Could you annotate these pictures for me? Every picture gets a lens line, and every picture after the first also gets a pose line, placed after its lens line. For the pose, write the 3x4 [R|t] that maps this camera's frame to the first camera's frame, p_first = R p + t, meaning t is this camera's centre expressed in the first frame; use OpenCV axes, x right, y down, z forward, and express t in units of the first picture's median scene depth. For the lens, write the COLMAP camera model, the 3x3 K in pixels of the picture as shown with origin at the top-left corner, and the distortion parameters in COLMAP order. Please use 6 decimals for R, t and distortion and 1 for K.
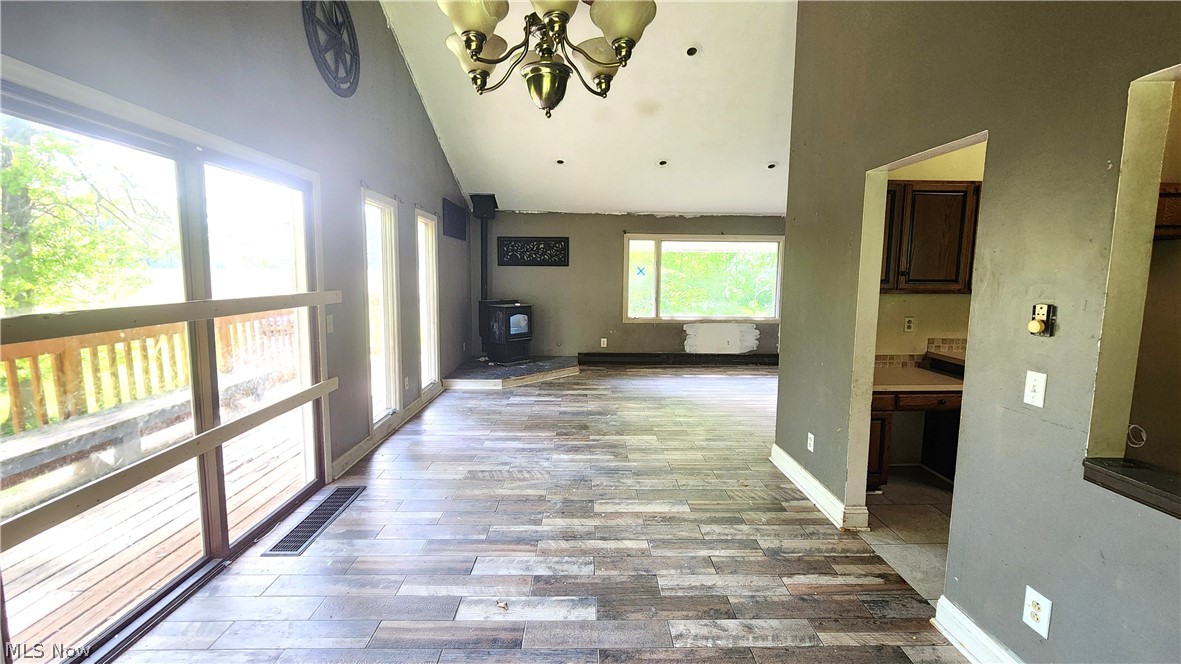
lens RADIAL K [[484.8, 0, 598.3], [0, 484.8, 330.3], [0, 0, 1]] dist [-0.003562, 0.000500]
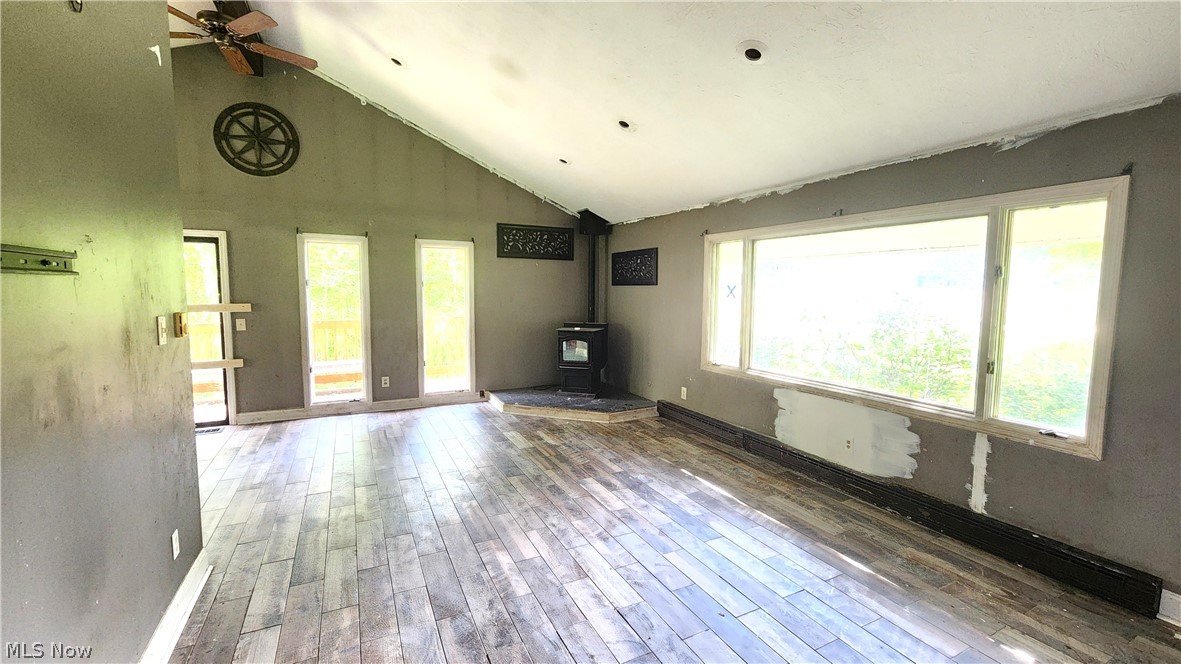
lens RADIAL K [[484.8, 0, 598.3], [0, 484.8, 330.3], [0, 0, 1]] dist [-0.003562, 0.000500]
pose [[0.433309, 0.071623, -0.898395, 1.104293], [-0.109075, 0.993677, 0.026611, -0.133203], [0.894621, 0.086461, 0.438381, 1.094971]]
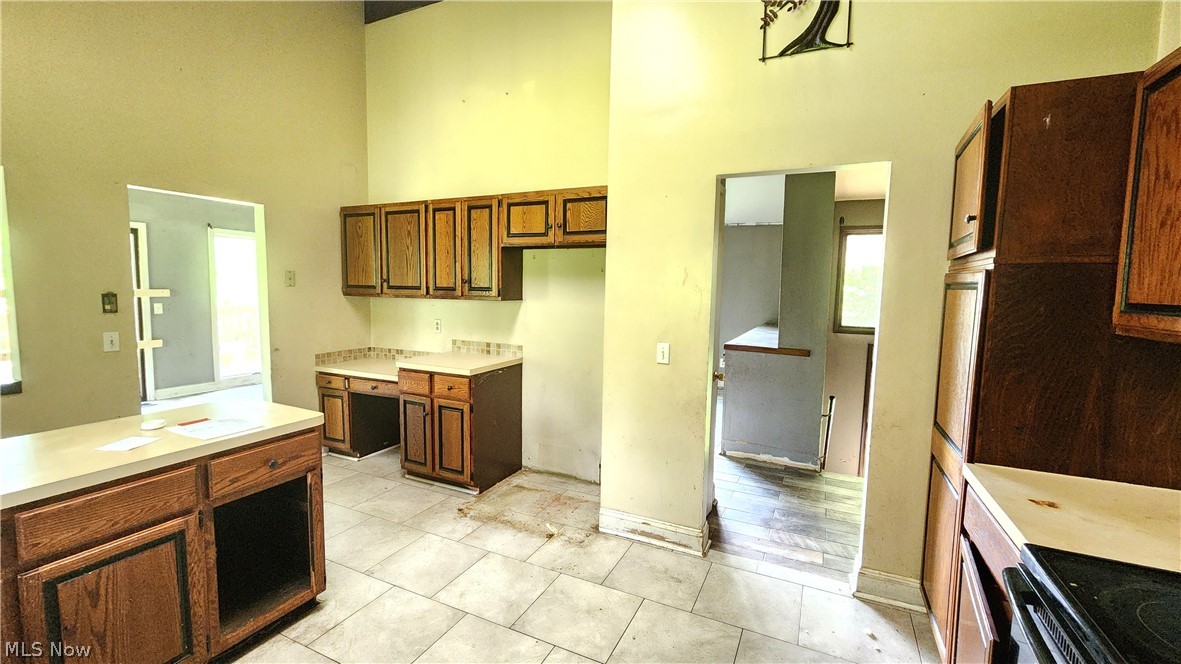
lens RADIAL K [[484.8, 0, 598.3], [0, 484.8, 330.3], [0, 0, 1]] dist [-0.003562, 0.000500]
pose [[0.891026, 0.049491, -0.451246, 1.321317], [-0.064427, 0.997764, -0.017785, -0.005697], [0.449357, 0.044919, 0.892222, 0.137849]]
